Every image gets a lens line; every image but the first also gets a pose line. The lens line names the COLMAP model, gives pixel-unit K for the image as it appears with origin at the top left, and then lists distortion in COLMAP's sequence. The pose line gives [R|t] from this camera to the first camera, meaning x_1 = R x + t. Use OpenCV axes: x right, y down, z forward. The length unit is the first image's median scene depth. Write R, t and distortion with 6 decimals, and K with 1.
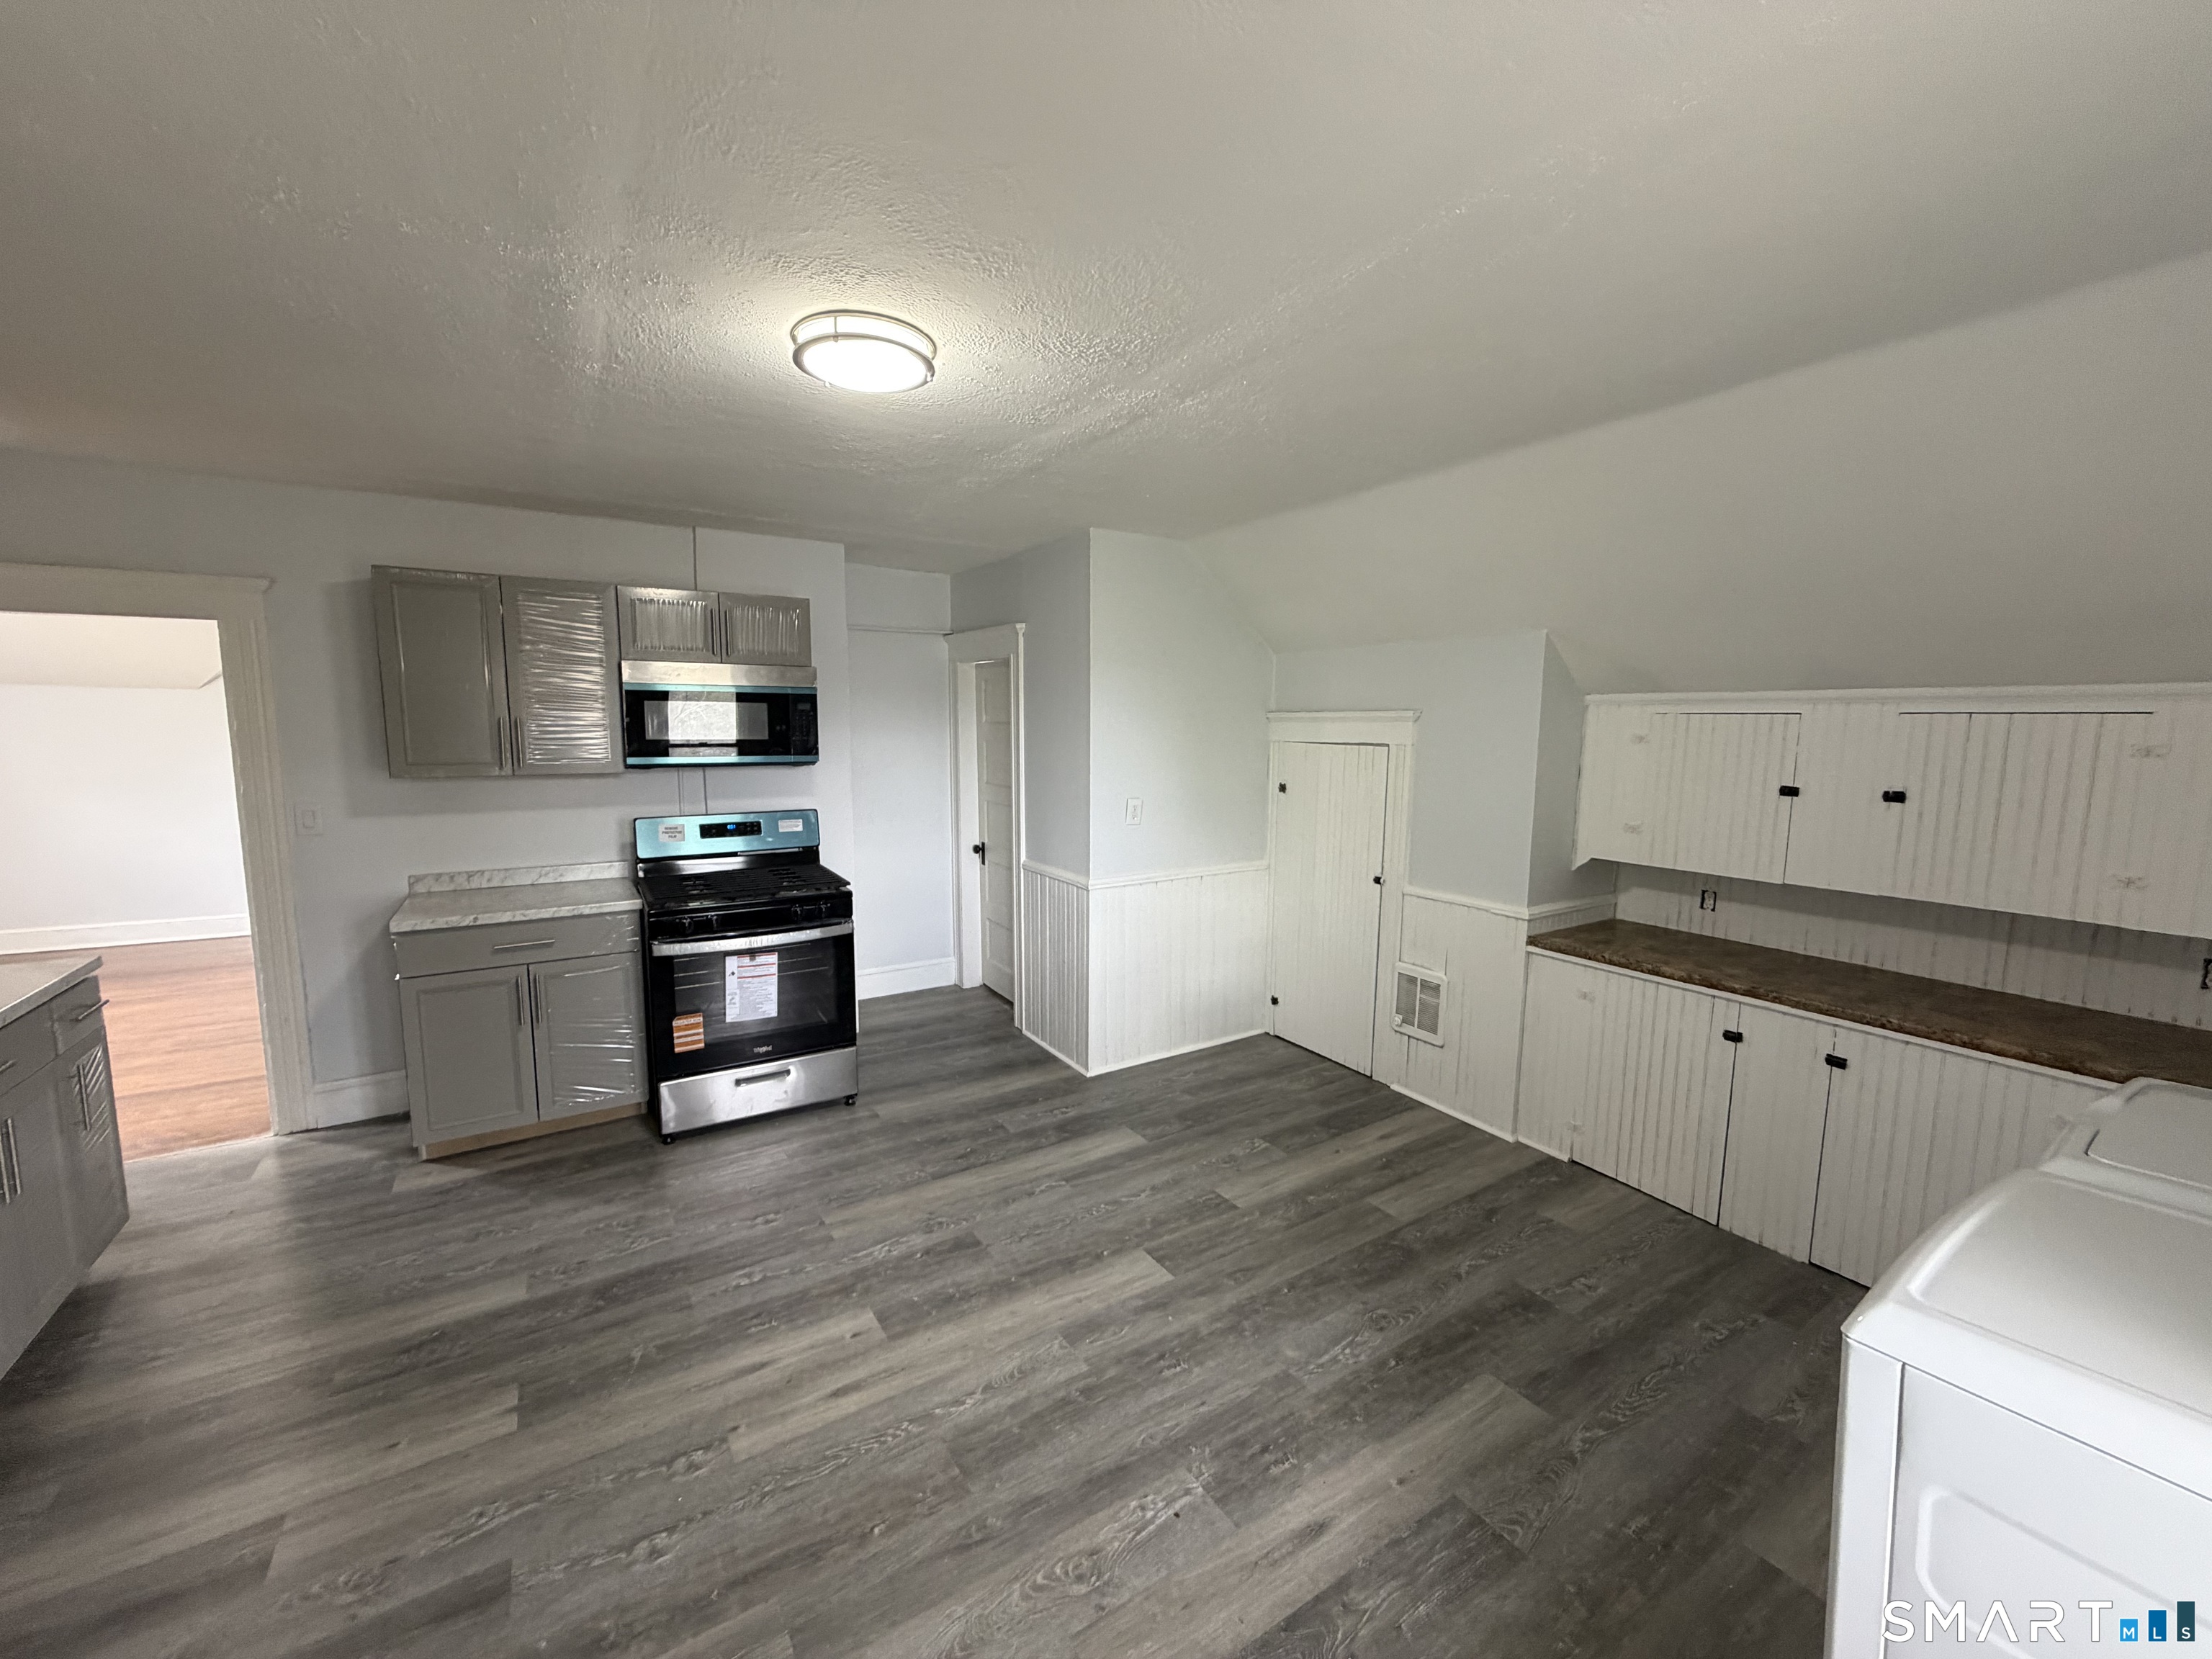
lens RADIAL K [[882.1, 0, 1103.0], [0, 882.1, 823.9], [0, 0, 1]] dist [0.000463, -0.000084]
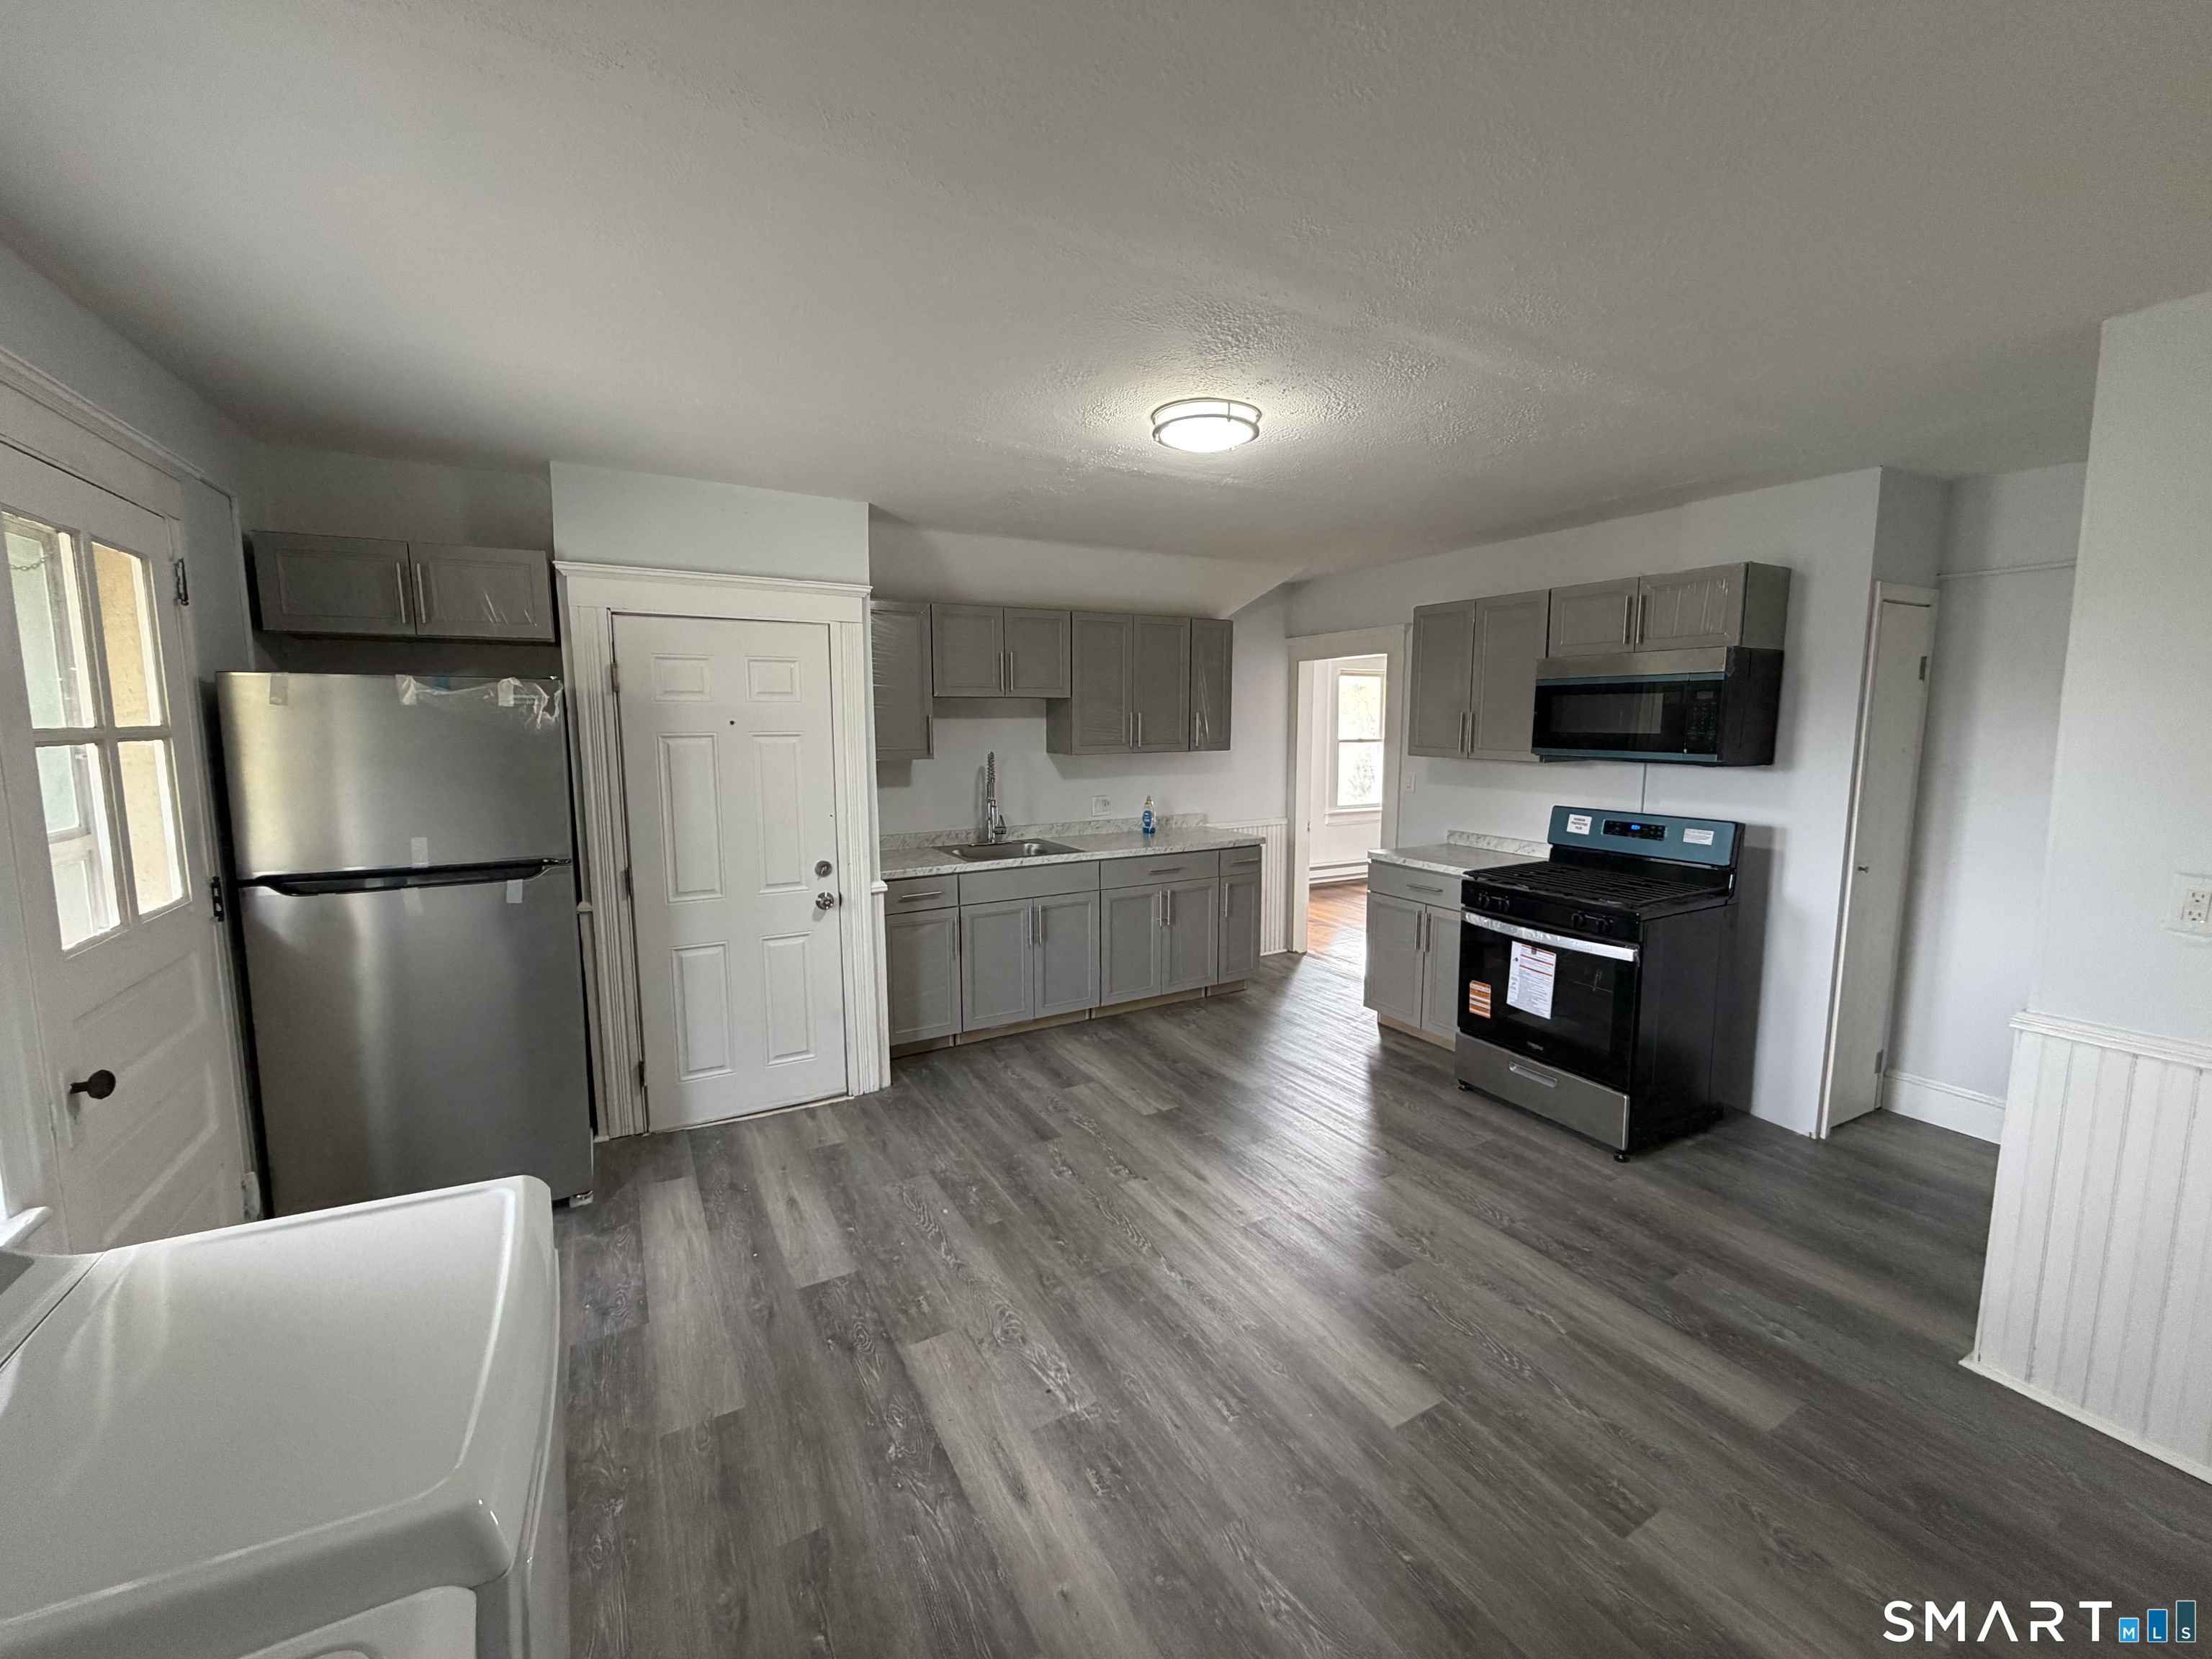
lens RADIAL K [[882.1, 0, 1103.0], [0, 882.1, 823.9], [0, 0, 1]] dist [0.000463, -0.000084]
pose [[-0.051656, 0.113282, -0.992219, 0.934318], [-0.117001, 0.986017, 0.118665, -0.079148], [0.991788, 0.122220, -0.037679, 0.834162]]
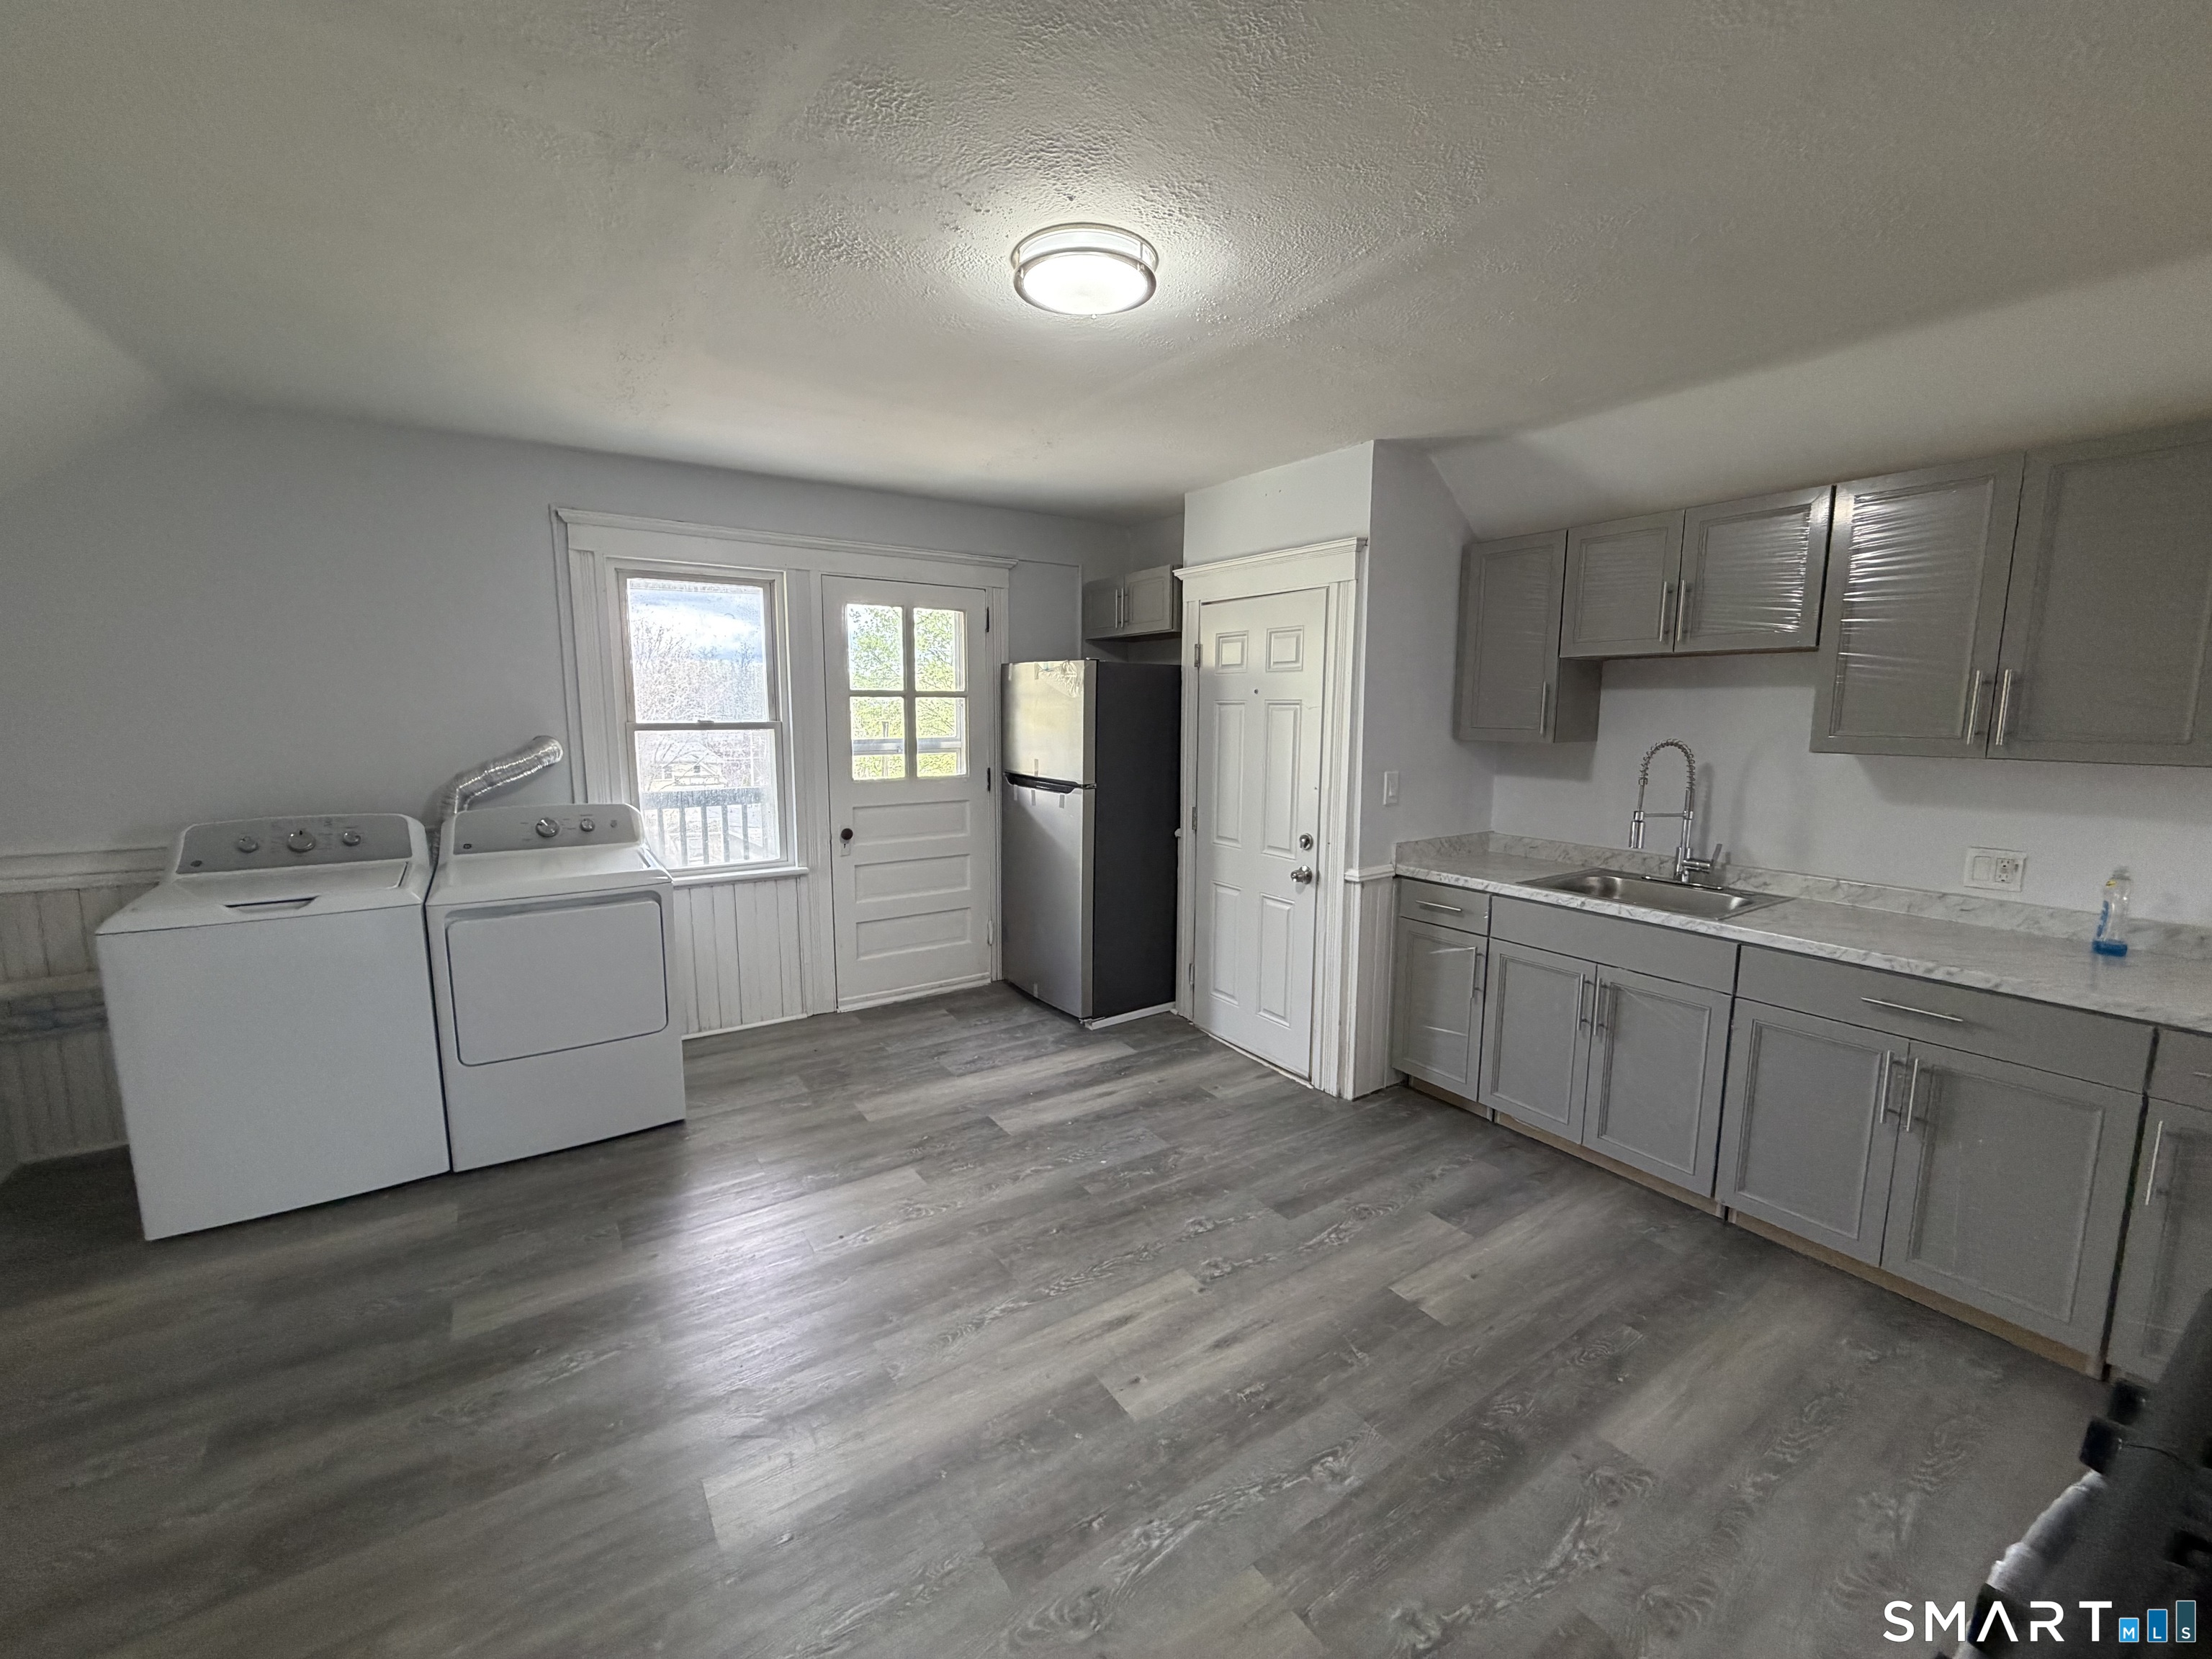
lens RADIAL K [[882.1, 0, 1103.0], [0, 882.1, 823.9], [0, 0, 1]] dist [0.000463, -0.000084]
pose [[-0.999676, -0.011109, -0.022883, -0.236044], [-0.016484, 0.968067, 0.250151, -0.166142], [0.019373, 0.250447, -0.967936, 1.788274]]
